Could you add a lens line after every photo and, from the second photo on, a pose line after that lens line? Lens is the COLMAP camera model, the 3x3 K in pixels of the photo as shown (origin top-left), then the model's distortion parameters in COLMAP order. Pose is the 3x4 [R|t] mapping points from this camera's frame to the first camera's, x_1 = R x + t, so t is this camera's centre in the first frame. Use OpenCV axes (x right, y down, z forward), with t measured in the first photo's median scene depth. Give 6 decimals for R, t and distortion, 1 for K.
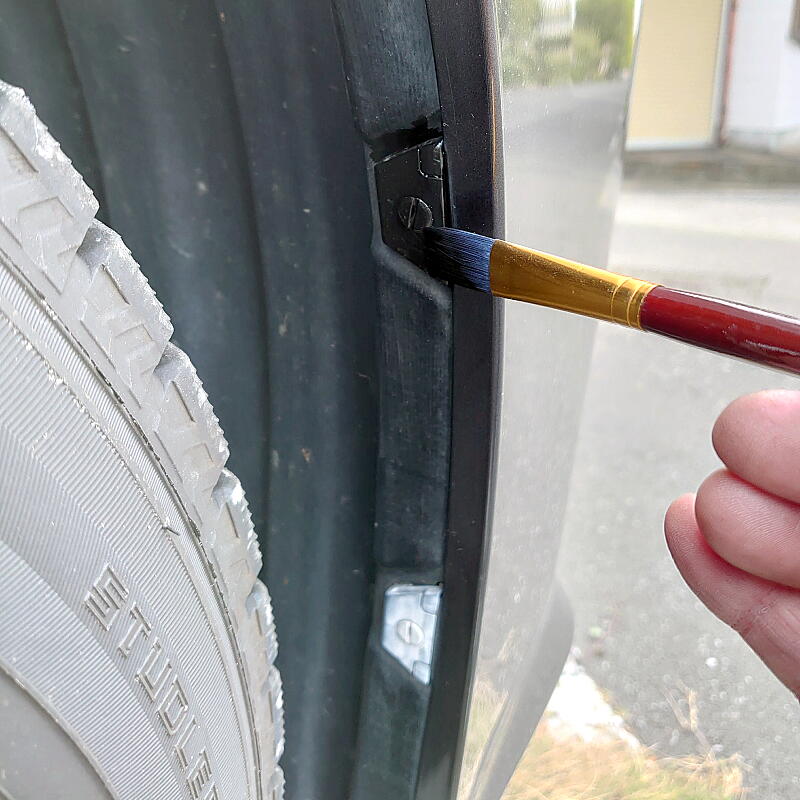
lens RADIAL K [[1123.6, 0, 443.8], [0, 1123.6, 398.8], [0, 0, 1]] dist [0.098091, -0.645036]
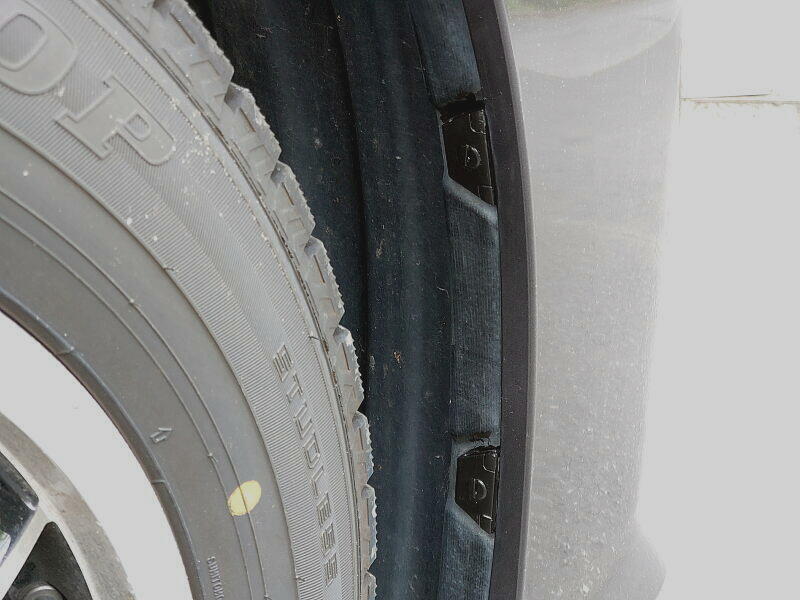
lens RADIAL K [[1267.4, 0, 400.0], [0, 1267.4, 300.0], [0, 0, 1]] dist [-0.005073, 0.128239]
pose [[0.992179, 0.002666, -0.124791, 0.085310], [-0.010482, 0.998020, -0.062019, 0.117702], [0.124379, 0.062842, 0.990243, -0.596158]]
